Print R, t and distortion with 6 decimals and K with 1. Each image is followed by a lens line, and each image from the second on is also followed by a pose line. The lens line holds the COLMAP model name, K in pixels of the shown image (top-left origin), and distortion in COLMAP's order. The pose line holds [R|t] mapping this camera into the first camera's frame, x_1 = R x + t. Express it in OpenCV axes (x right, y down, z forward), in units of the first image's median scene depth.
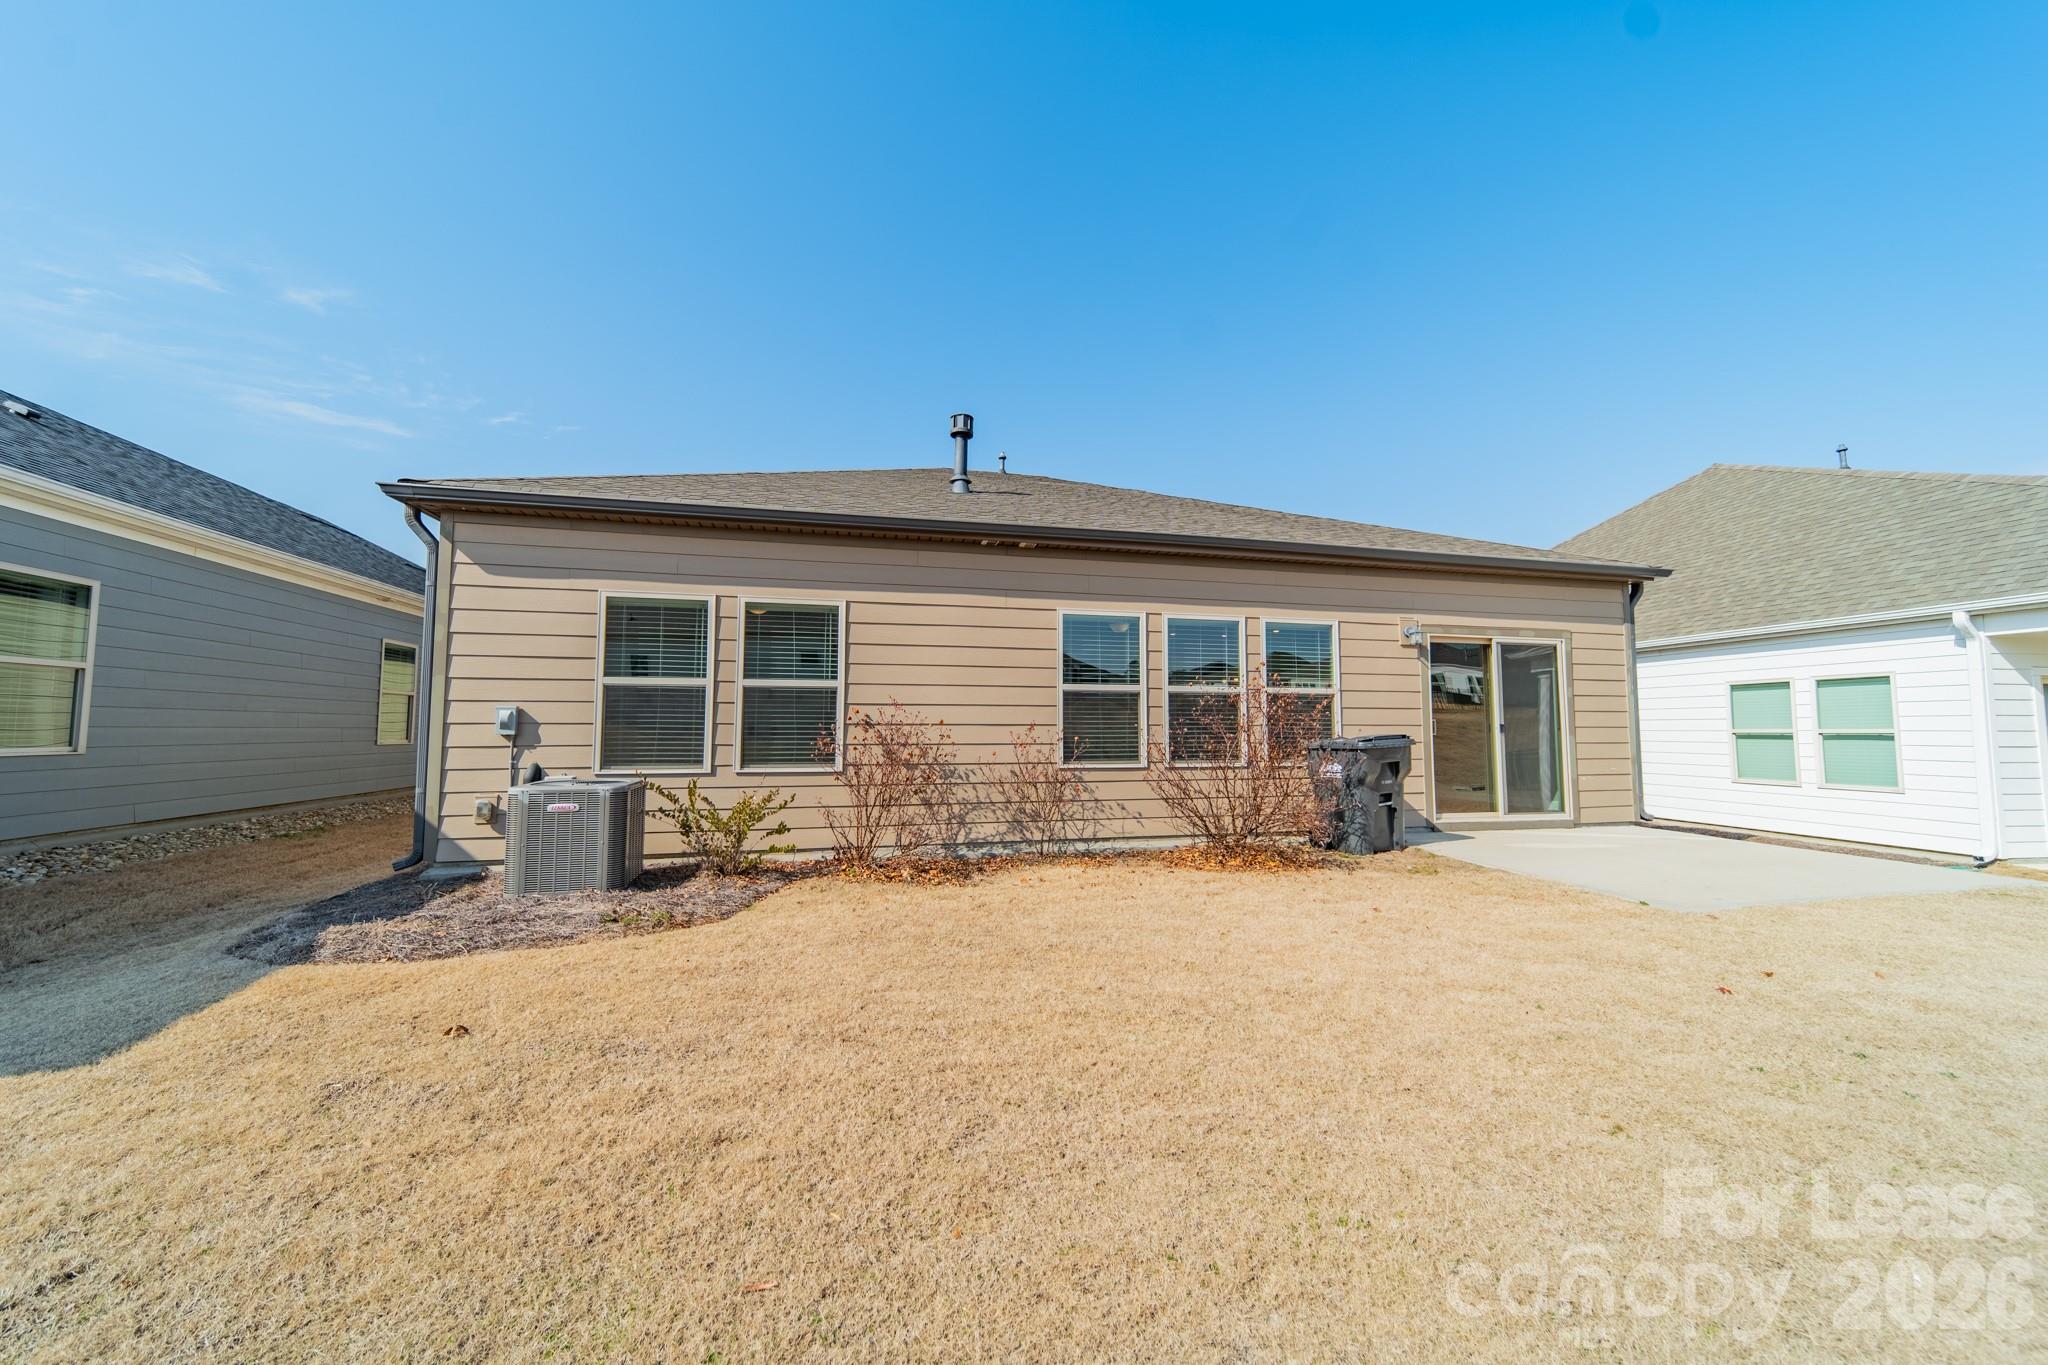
lens RADIAL K [[780.6, 0, 1044.0], [0, 780.6, 674.3], [0, 0, 1]] dist [0.007666, 0.000563]
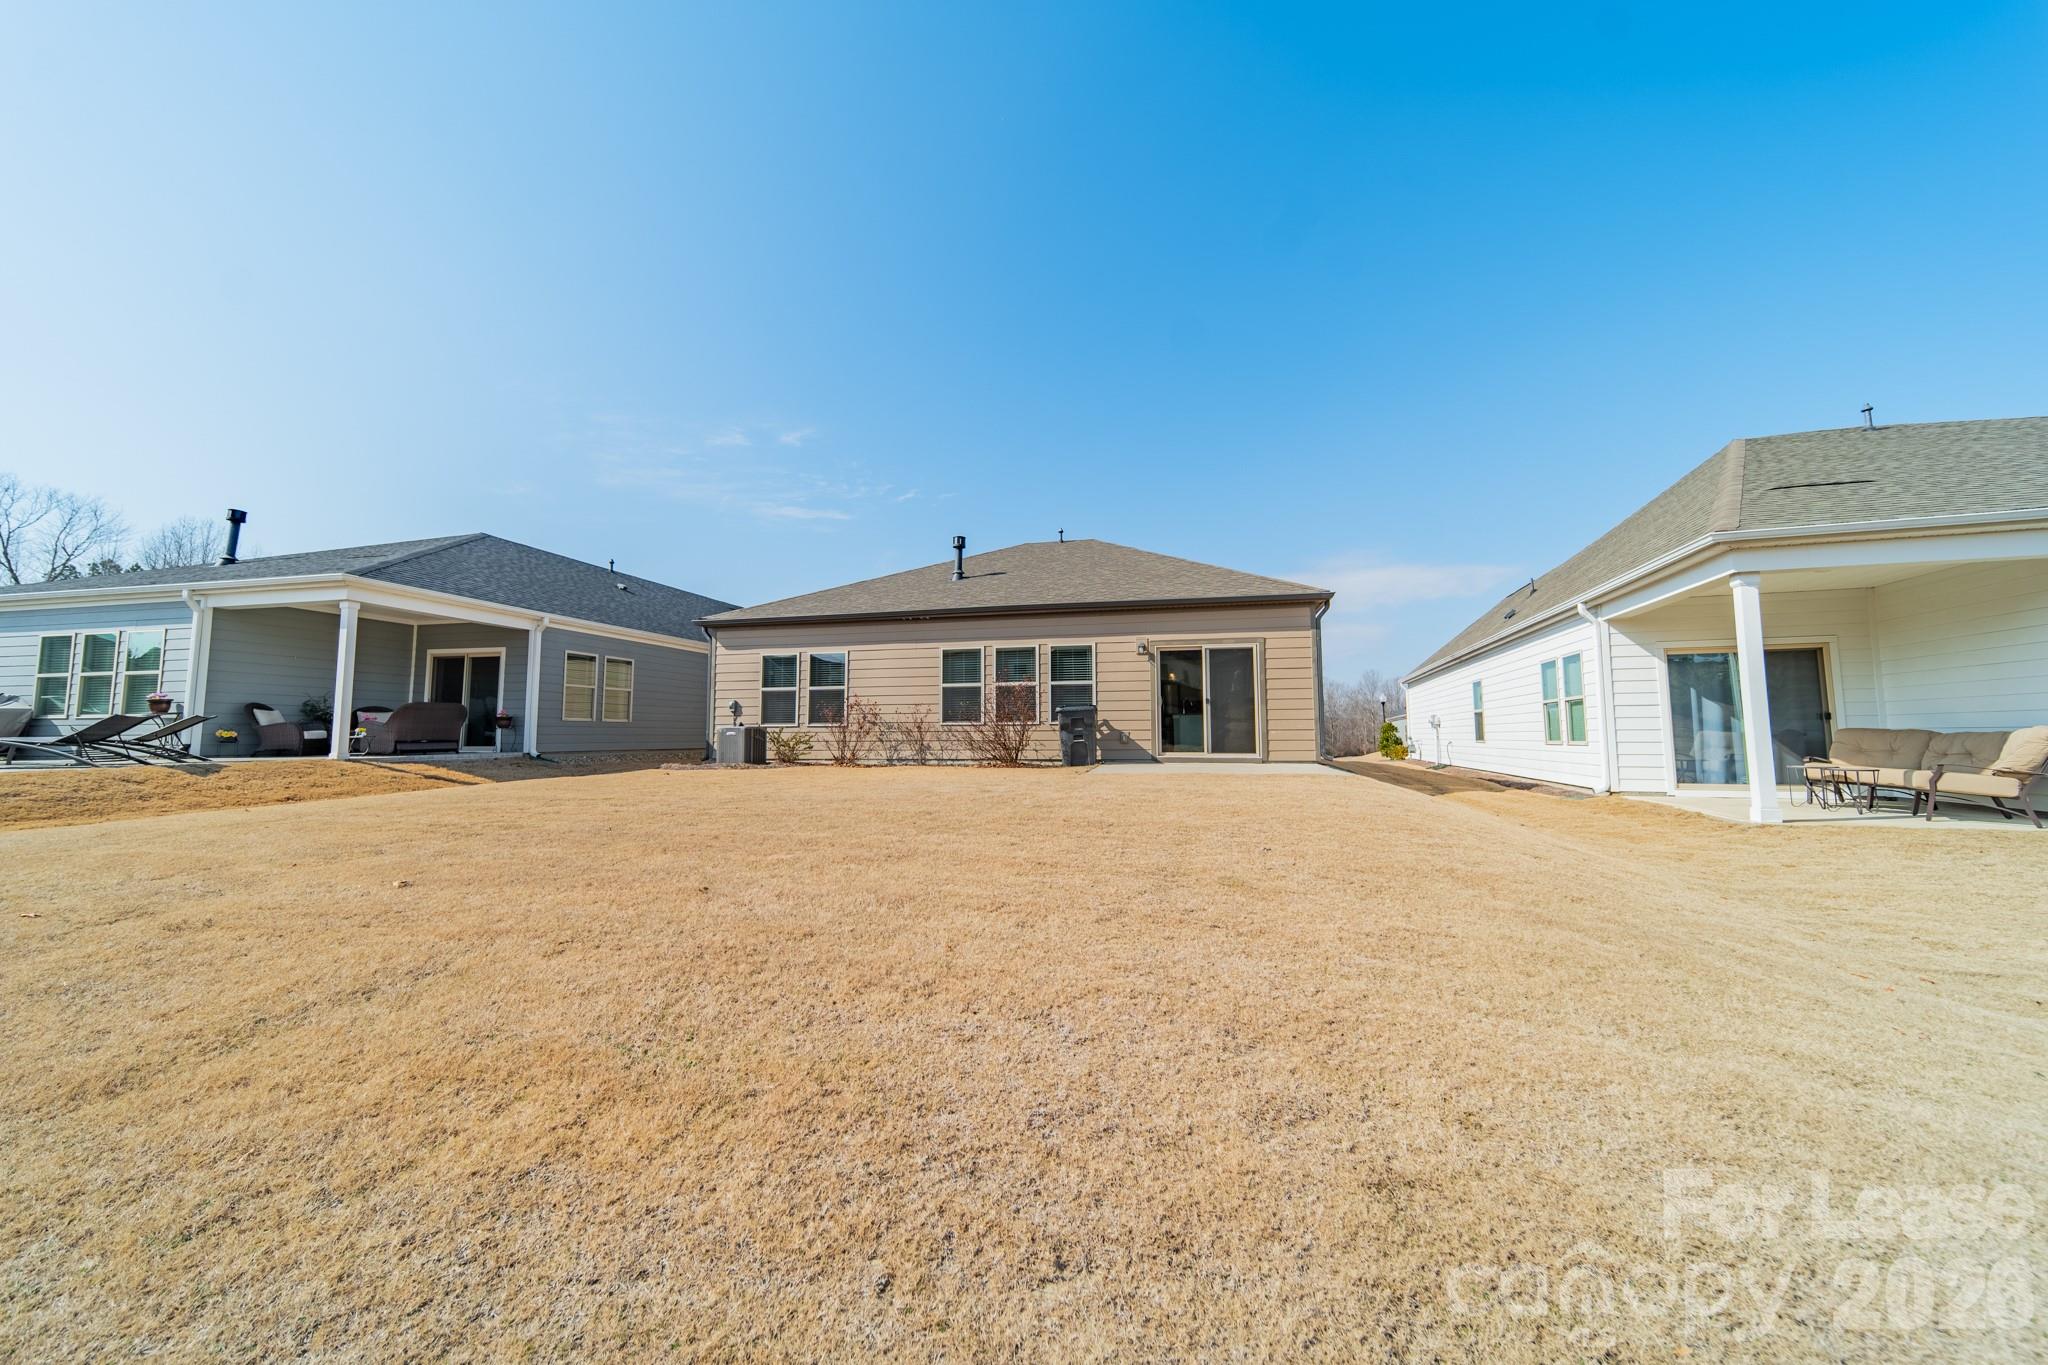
lens RADIAL K [[726.0, 0, 1006.8], [0, 726.0, 670.2], [0, 0, 1]] dist [0.005513, -0.000210]
pose [[0.887032, -0.045310, -0.459479, 1.012303], [0.037844, 0.998959, -0.025451, 0.030397], [0.460154, 0.005187, 0.887824, -0.594144]]
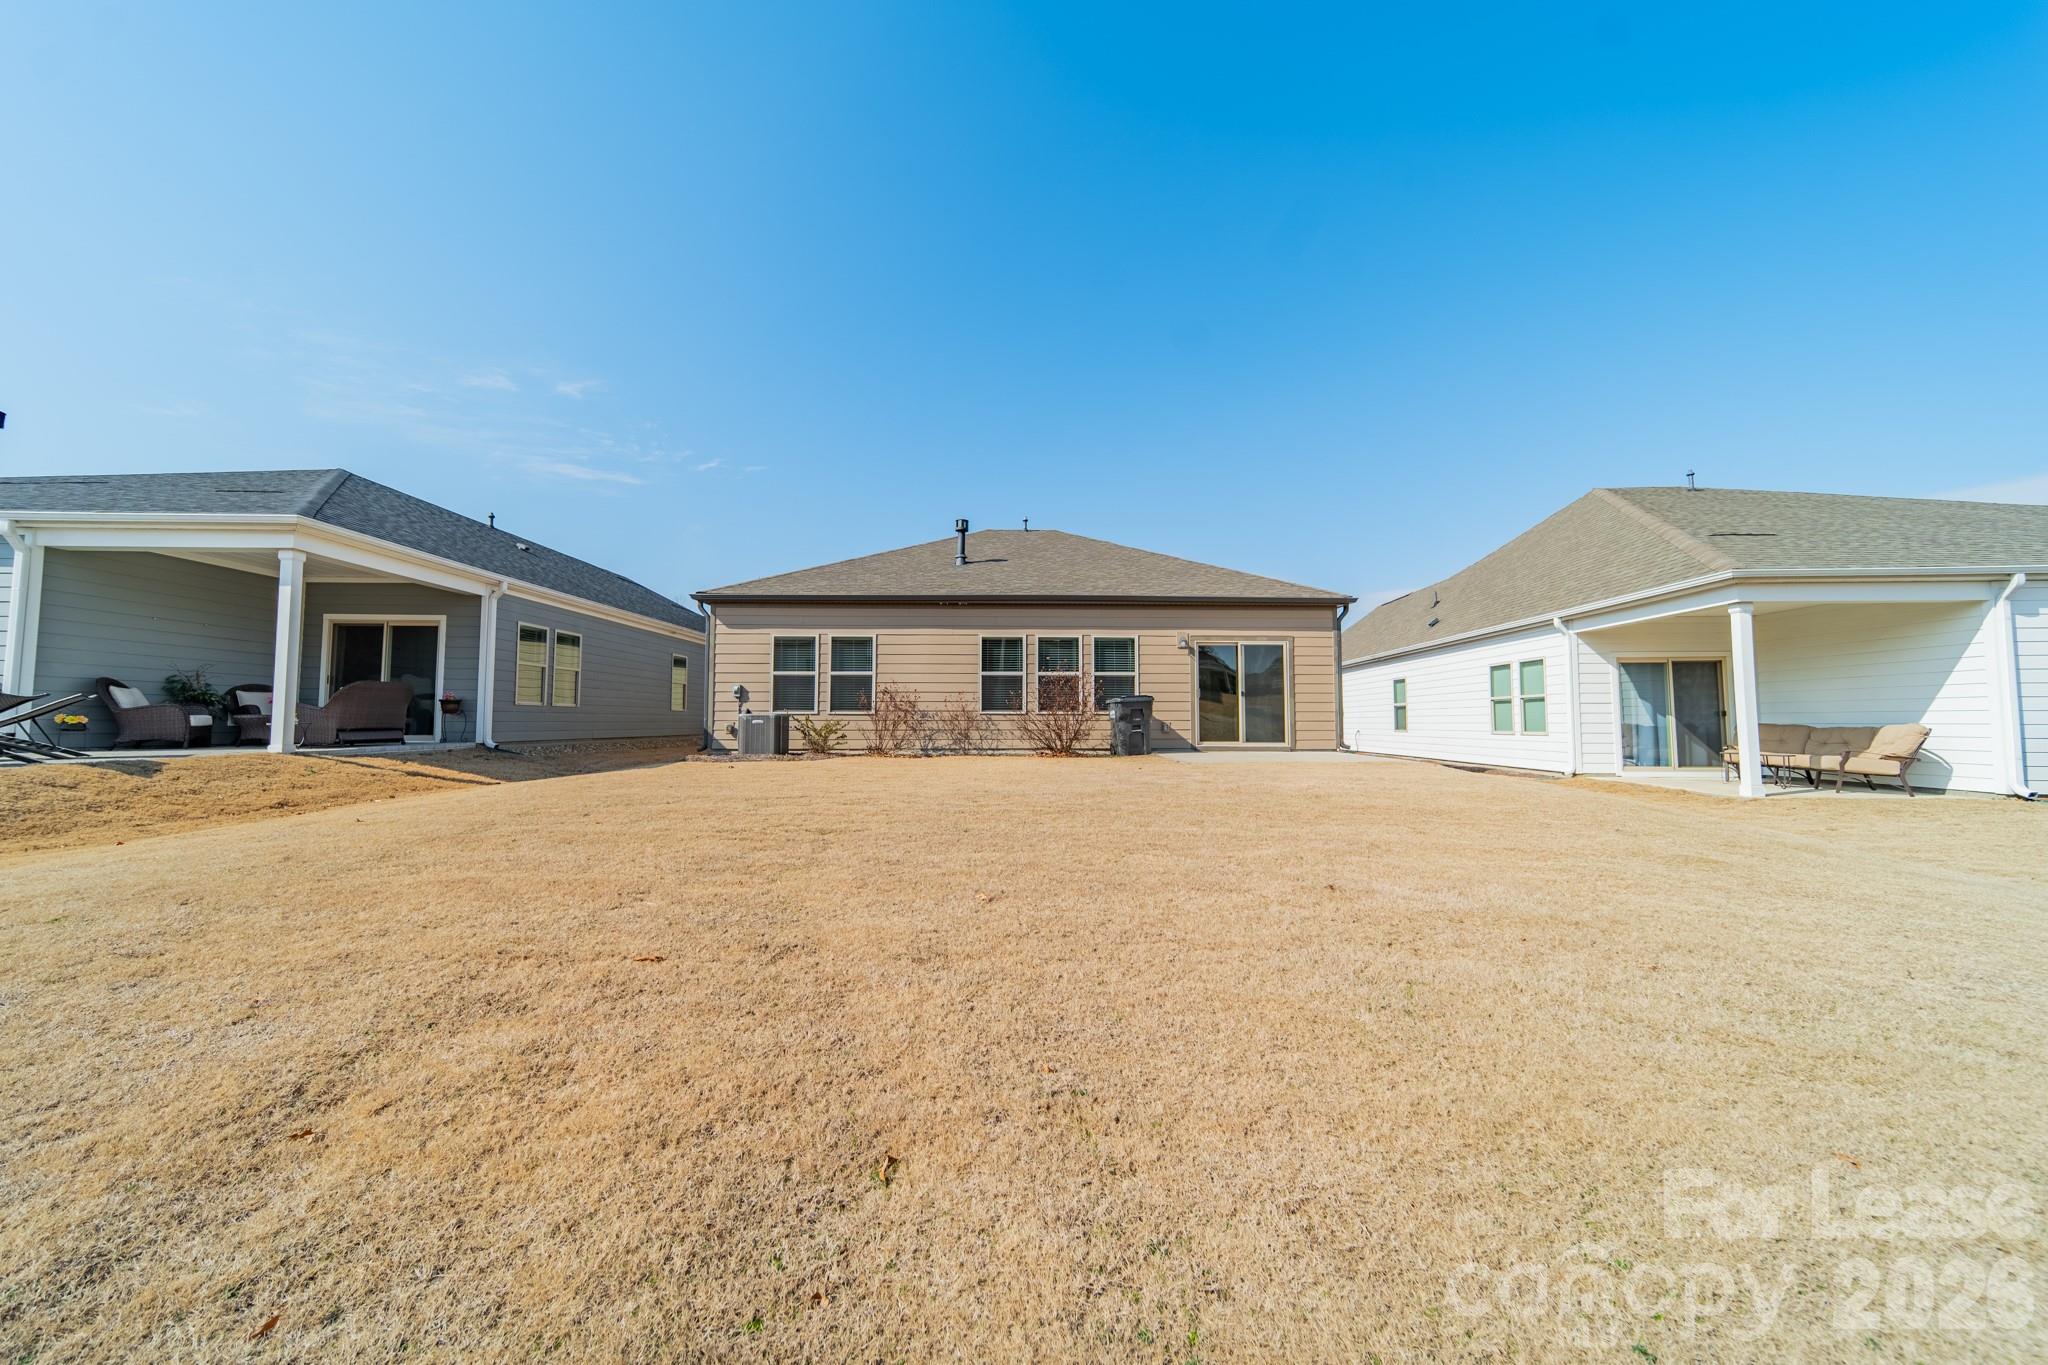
lens RADIAL K [[726.0, 0, 991.8], [0, 726.0, 667.4], [0, 0, 1]] dist [0.005513, -0.000210]
pose [[0.973715, -0.016762, -0.227152, 0.454892], [0.016080, 0.999859, -0.004852, 0.010090], [0.227201, 0.001072, 0.973847, -0.775295]]
